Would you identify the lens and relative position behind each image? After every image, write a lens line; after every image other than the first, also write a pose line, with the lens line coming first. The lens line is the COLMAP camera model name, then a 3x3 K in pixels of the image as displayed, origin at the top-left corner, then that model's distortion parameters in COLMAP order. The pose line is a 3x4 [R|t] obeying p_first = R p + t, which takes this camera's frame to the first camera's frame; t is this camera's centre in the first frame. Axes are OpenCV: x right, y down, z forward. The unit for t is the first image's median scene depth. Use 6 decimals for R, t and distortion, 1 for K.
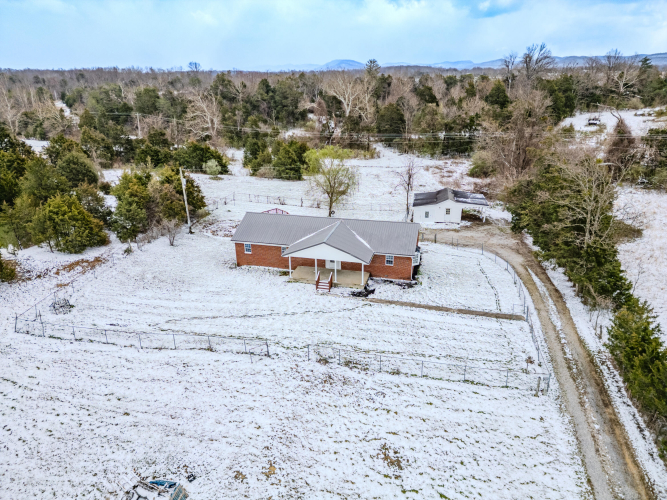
lens RADIAL K [[453.7, 0, 322.3], [0, 453.7, 249.2], [0, 0, 1]] dist [0.032996, -0.006918]
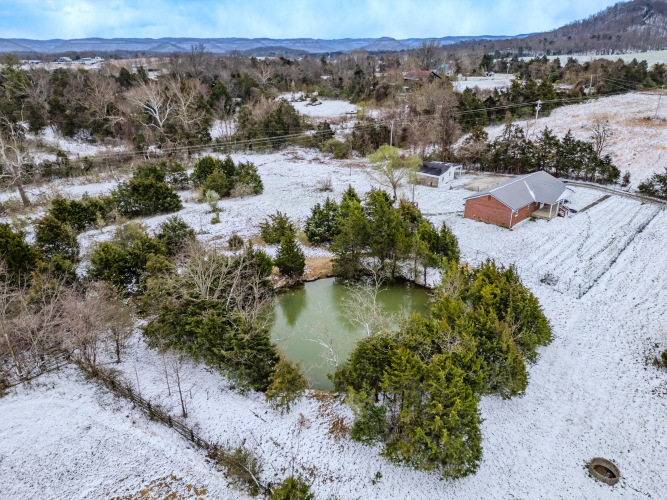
lens RADIAL K [[453.7, 0, 322.3], [0, 453.7, 249.2], [0, 0, 1]] dist [0.032996, -0.006918]
pose [[0.530572, -0.336404, 0.778027, -2.002013], [0.313151, 0.930732, 0.188879, -0.438672], [-0.787674, 0.143426, 0.599165, 0.726103]]
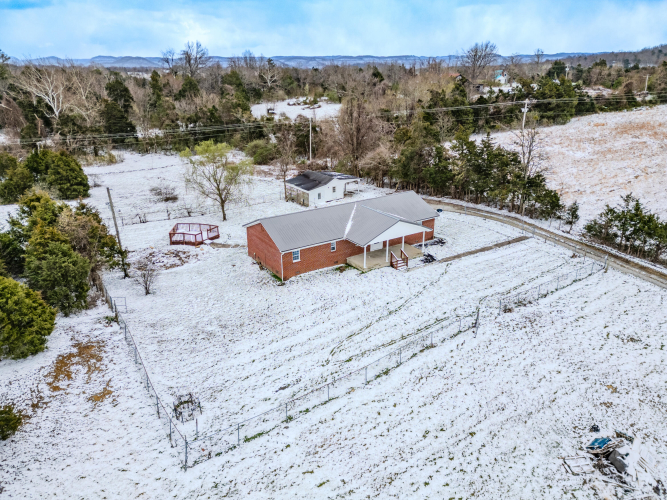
lens RADIAL K [[453.7, 0, 322.3], [0, 453.7, 249.2], [0, 0, 1]] dist [0.032996, -0.006918]
pose [[0.685181, -0.262871, 0.679283, -0.842592], [0.261582, 0.959194, 0.107338, -0.111726], [-0.679780, 0.104143, 0.725984, 0.389587]]
